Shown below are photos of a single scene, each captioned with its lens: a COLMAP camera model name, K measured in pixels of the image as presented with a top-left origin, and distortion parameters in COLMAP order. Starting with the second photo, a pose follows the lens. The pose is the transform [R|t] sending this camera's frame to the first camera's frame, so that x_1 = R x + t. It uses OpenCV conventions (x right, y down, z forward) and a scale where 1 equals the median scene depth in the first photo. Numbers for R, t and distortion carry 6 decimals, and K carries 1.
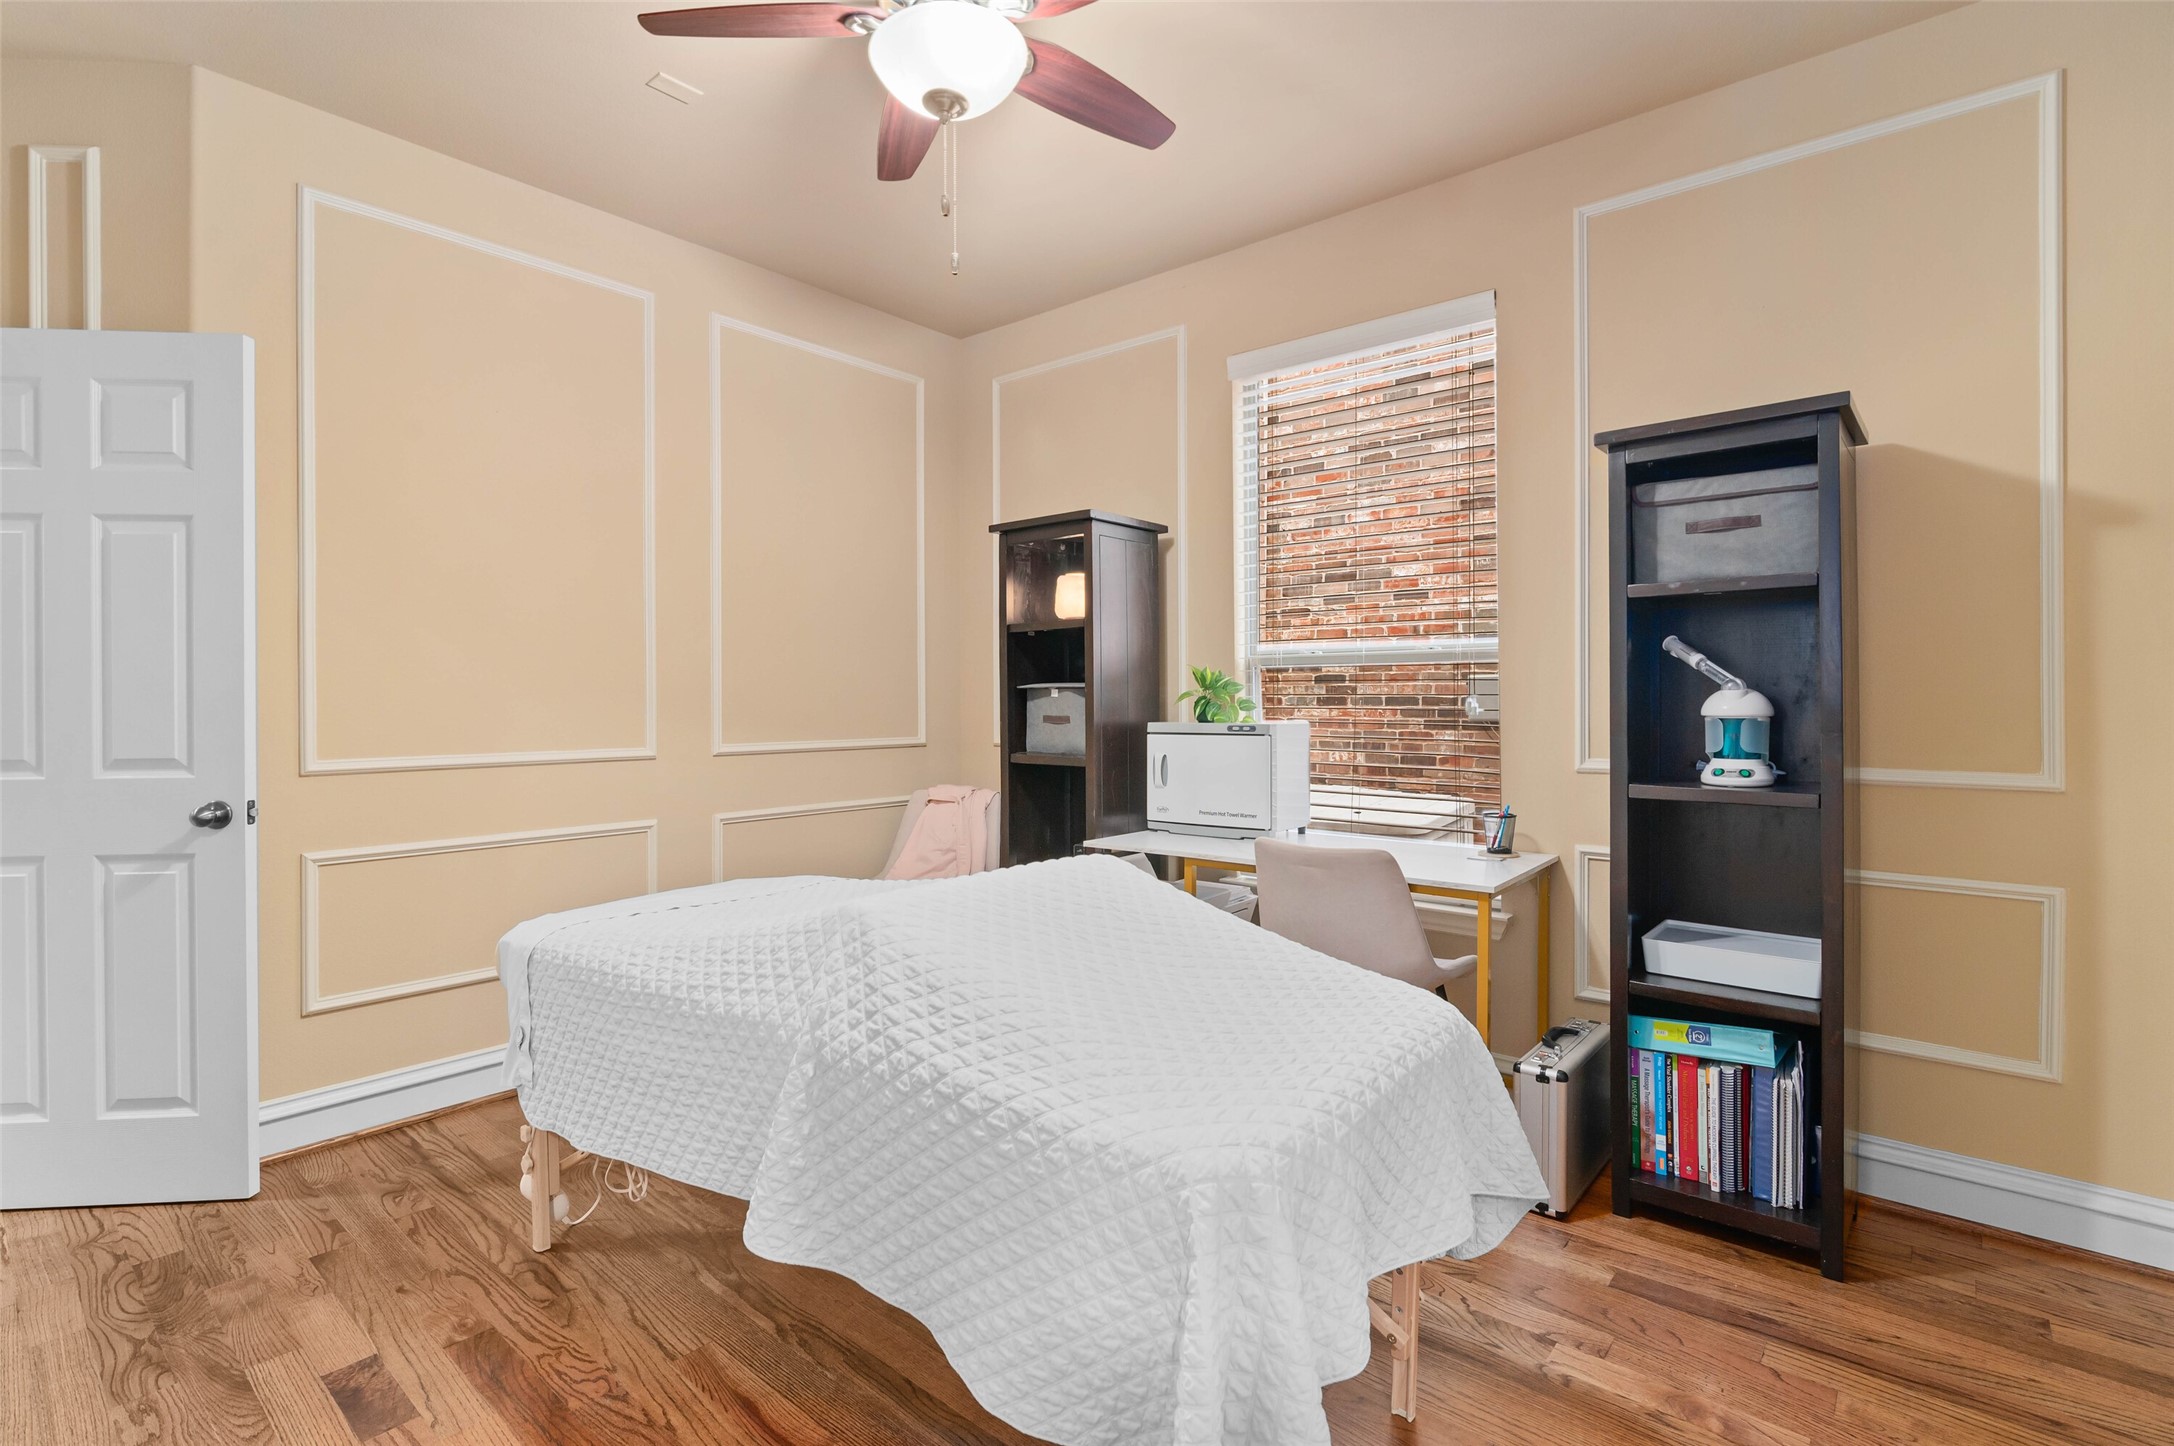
lens RADIAL K [[1005.7, 0, 1082.1], [0, 1005.7, 706.5], [0, 0, 1]] dist [-0.008723, 0.000673]
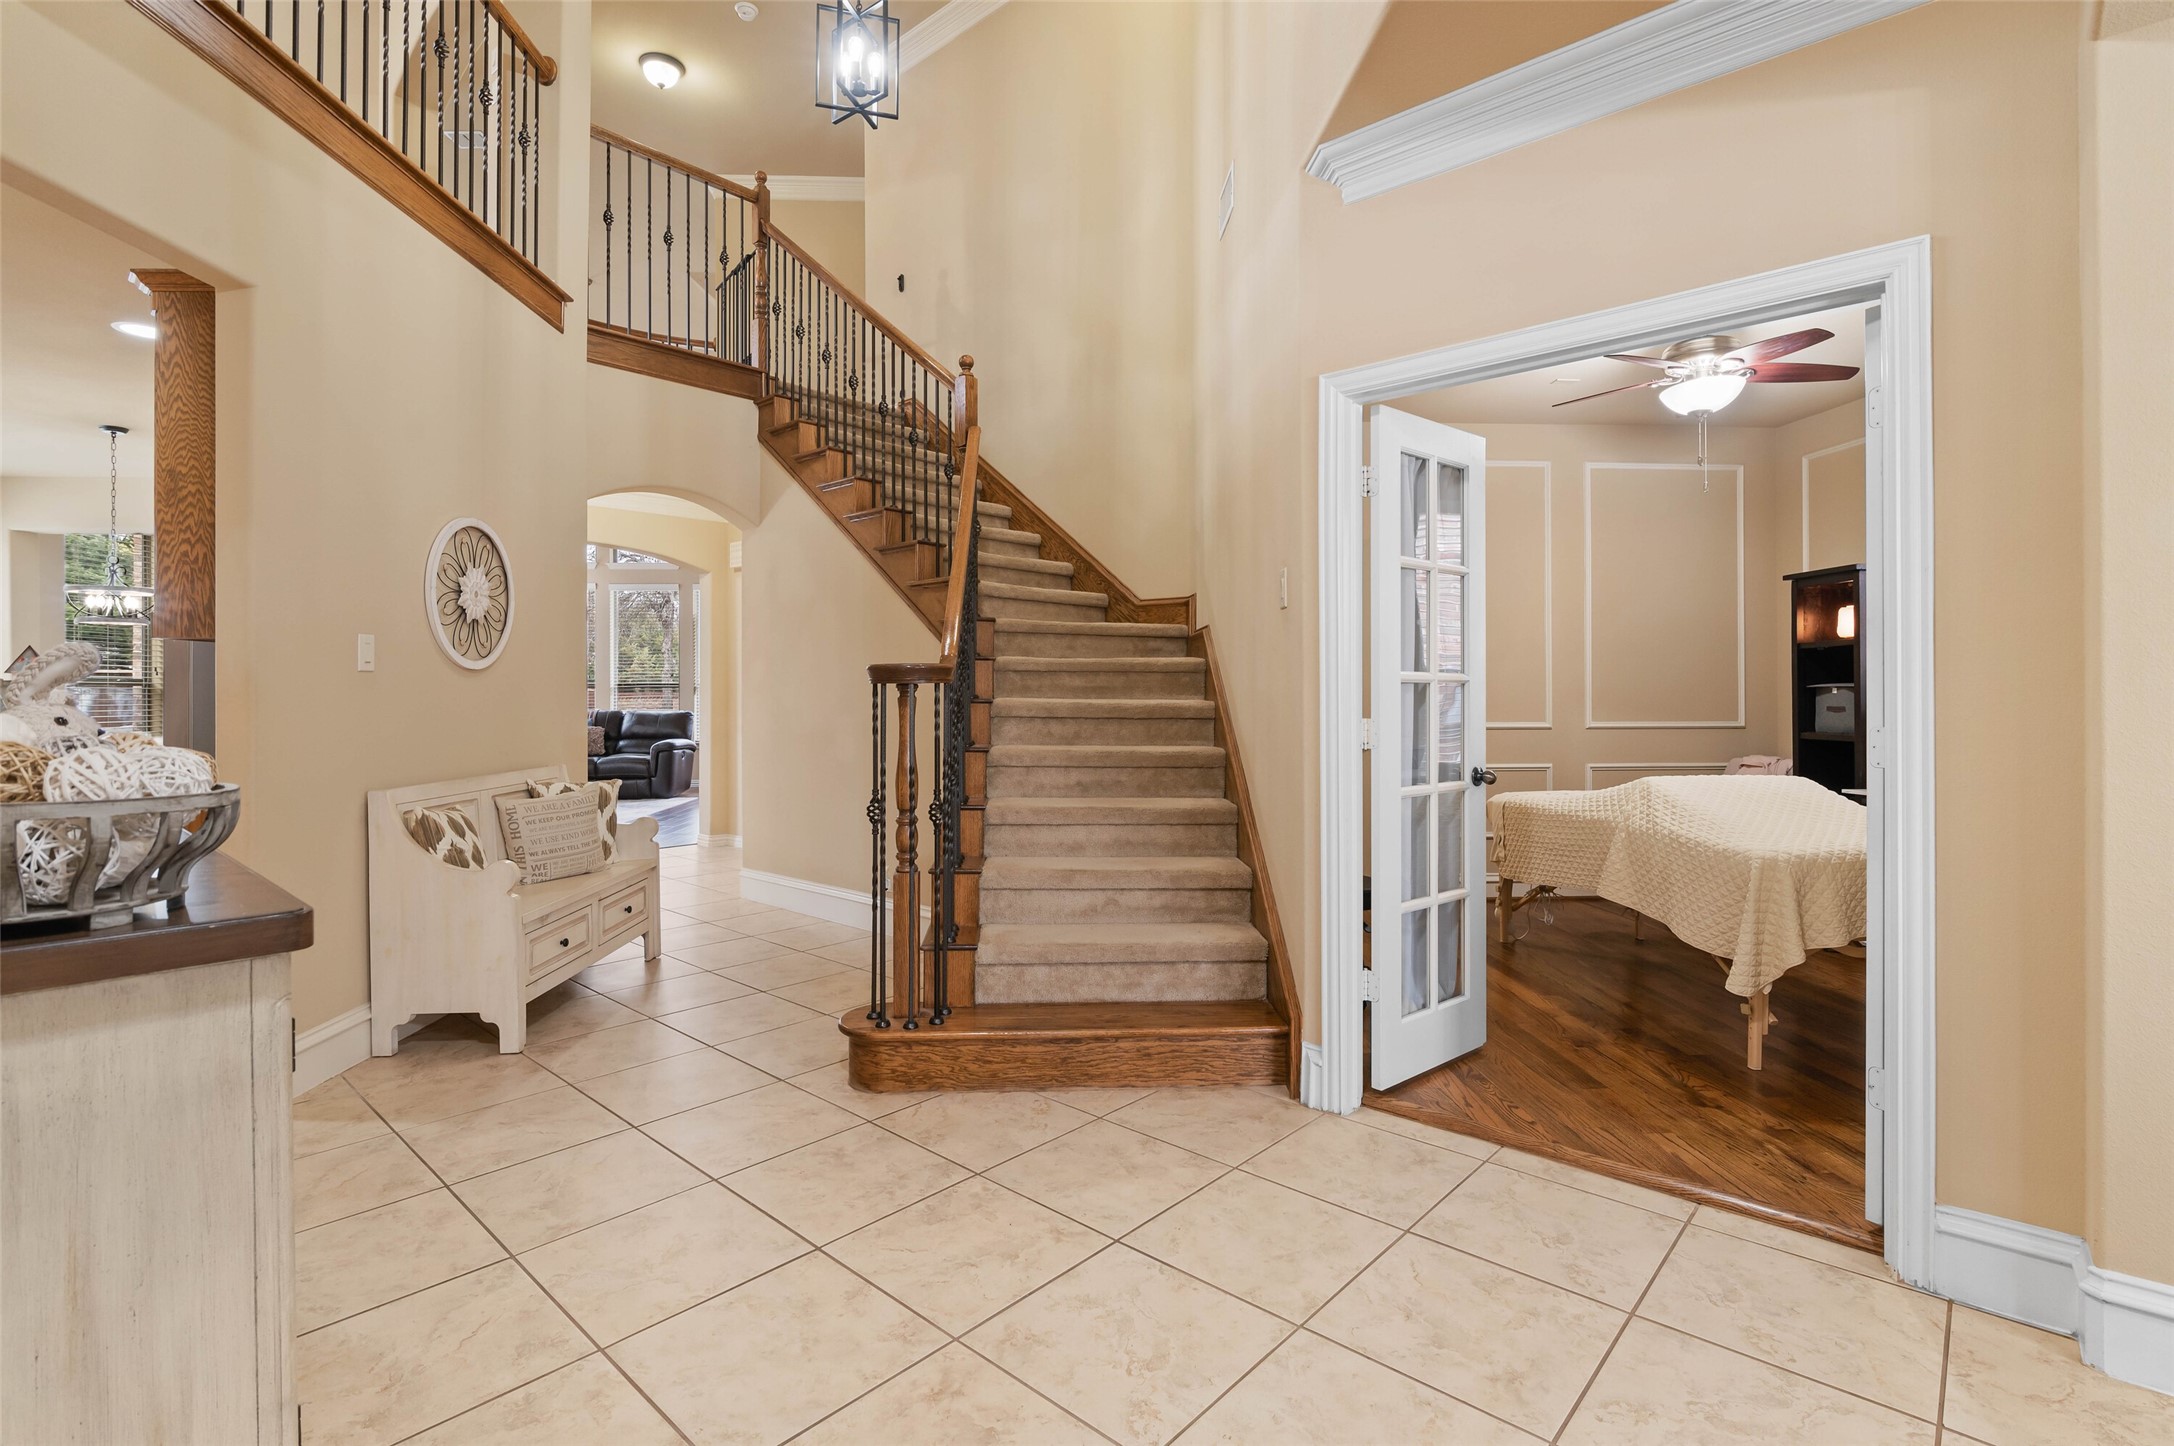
lens RADIAL K [[1005.7, 0, 1101.6], [0, 1005.7, 694.6], [0, 0, 1]] dist [-0.008723, 0.000673]
pose [[0.695462, -0.001901, -0.718561, 0.272241], [-0.002917, 0.999981, -0.005468, 0.003486], [0.718557, 0.005899, 0.695443, -0.741735]]
